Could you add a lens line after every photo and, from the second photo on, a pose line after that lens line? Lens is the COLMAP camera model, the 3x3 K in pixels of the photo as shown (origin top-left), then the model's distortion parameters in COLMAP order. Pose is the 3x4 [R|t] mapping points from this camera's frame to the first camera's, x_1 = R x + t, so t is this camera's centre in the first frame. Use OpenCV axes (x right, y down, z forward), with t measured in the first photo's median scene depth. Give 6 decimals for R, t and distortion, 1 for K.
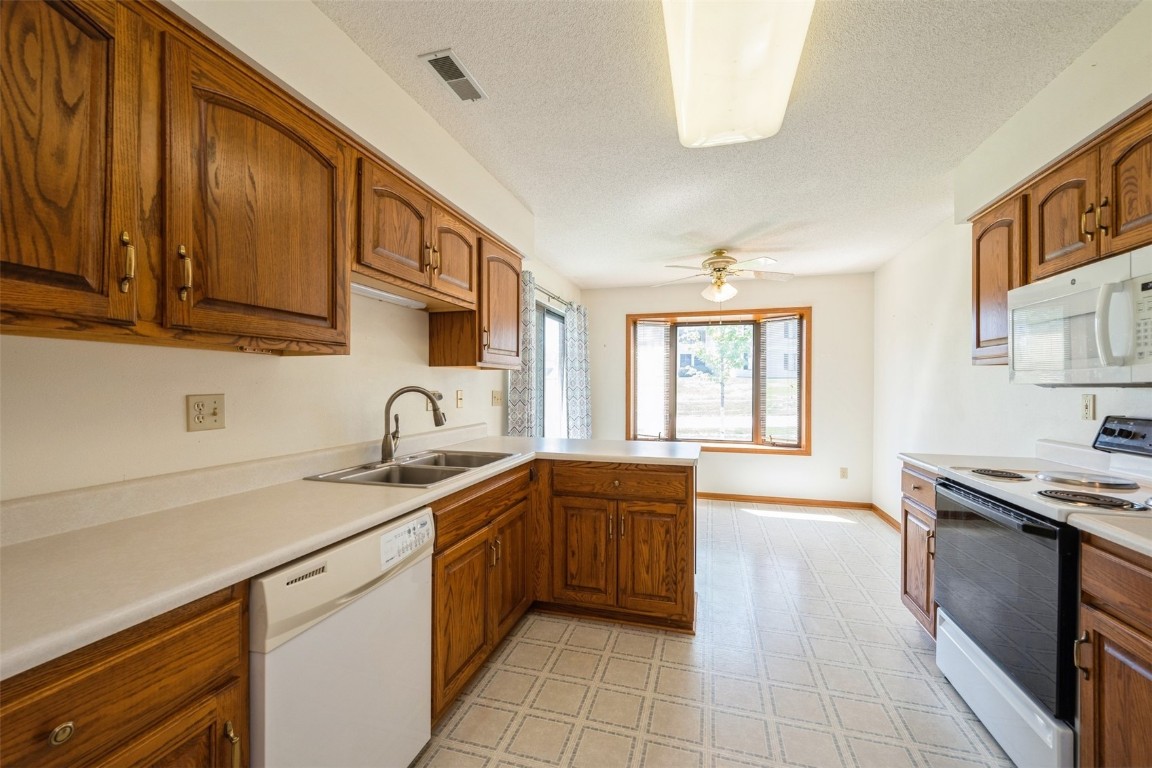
lens RADIAL K [[464.4, 0, 579.6], [0, 464.4, 385.0], [0, 0, 1]] dist [0.003725, 0.000210]
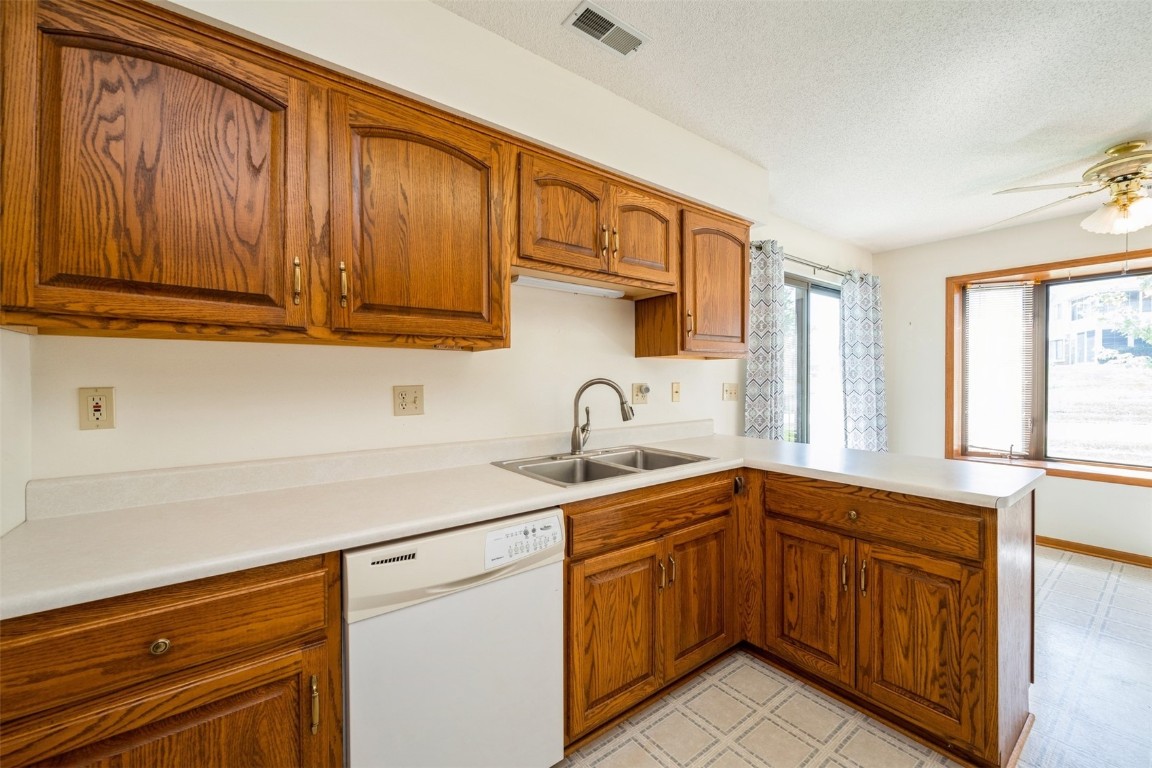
lens RADIAL K [[461.4, 0, 573.7], [0, 461.4, 382.6], [0, 0, 1]] dist [0.001678, 0.000143]
pose [[0.799443, 0.000136, -0.600742, 0.162334], [0.005801, 0.999952, 0.007947, 0.003415], [0.600714, -0.009838, 0.799403, 0.189841]]
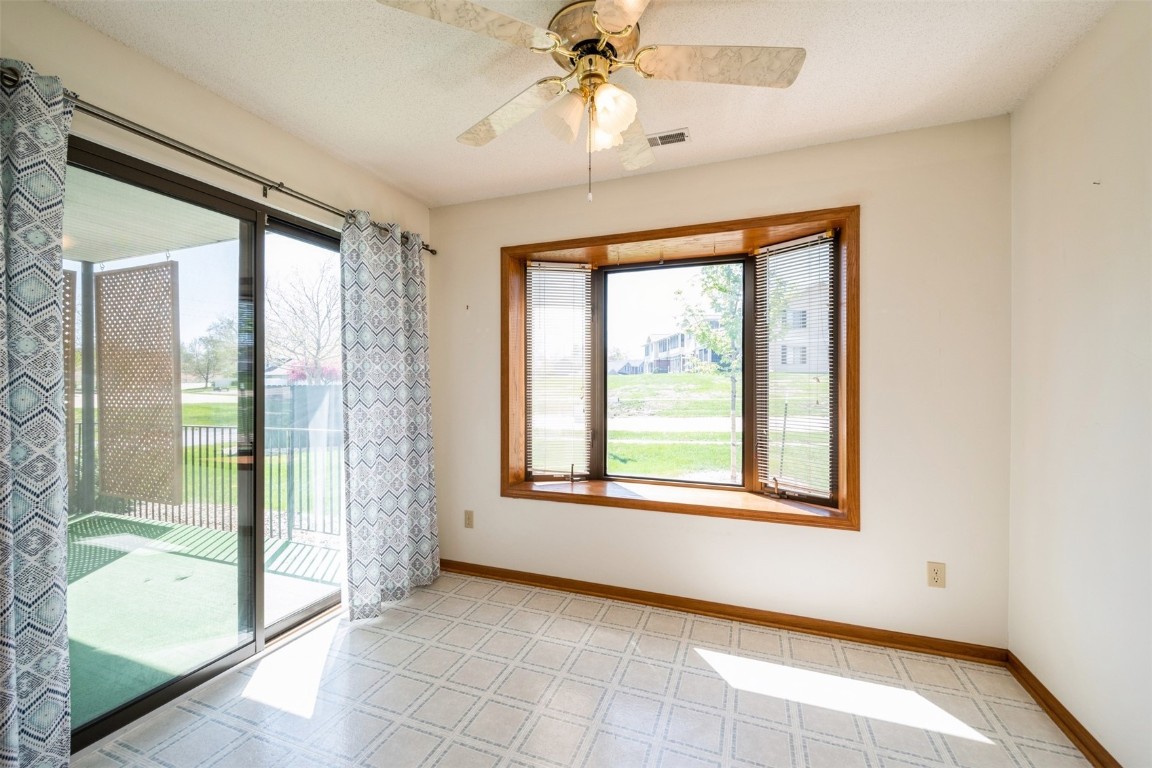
lens RADIAL K [[478.1, 0, 552.9], [0, 478.1, 385.5], [0, 0, 1]] dist [-0.069876, 0.028043]
pose [[0.995021, -0.002637, -0.099627, 0.503220], [0.003402, 0.999966, 0.007505, 0.009733], [0.099603, -0.007807, 0.994997, 1.070835]]
